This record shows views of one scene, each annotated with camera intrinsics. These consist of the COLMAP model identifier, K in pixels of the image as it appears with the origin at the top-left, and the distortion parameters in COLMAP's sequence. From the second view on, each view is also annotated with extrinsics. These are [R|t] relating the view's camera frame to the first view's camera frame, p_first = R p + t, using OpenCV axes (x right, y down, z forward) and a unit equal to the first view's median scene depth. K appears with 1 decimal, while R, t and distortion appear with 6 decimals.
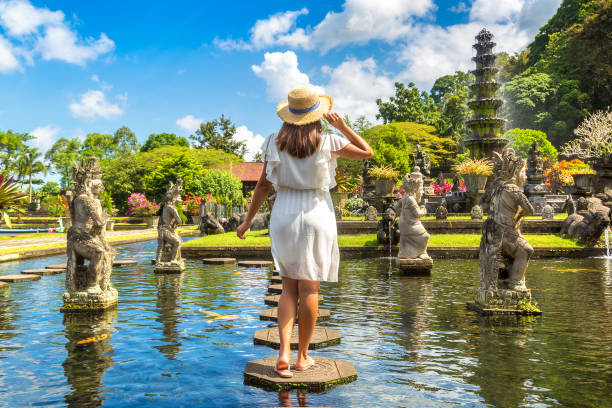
lens RADIAL K [[1019.6, 0, 314.5], [0, 1019.6, 204.6], [0, 0, 1]] dist [0.022273, 0.004394]
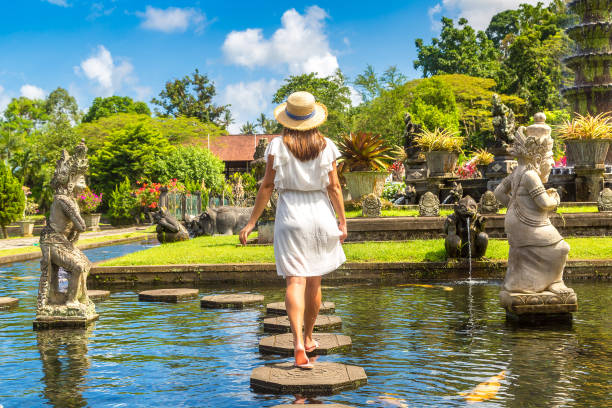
lens RADIAL K [[1158.7, 0, 313.7], [0, 1158.7, 204.9], [0, 0, 1]] dist [0.072483, -0.086711]
pose [[0.999855, -0.016320, -0.004950, -0.005654], [0.016366, 0.999823, 0.009281, 0.000903], [0.004797, -0.009360, 0.999945, 0.196542]]
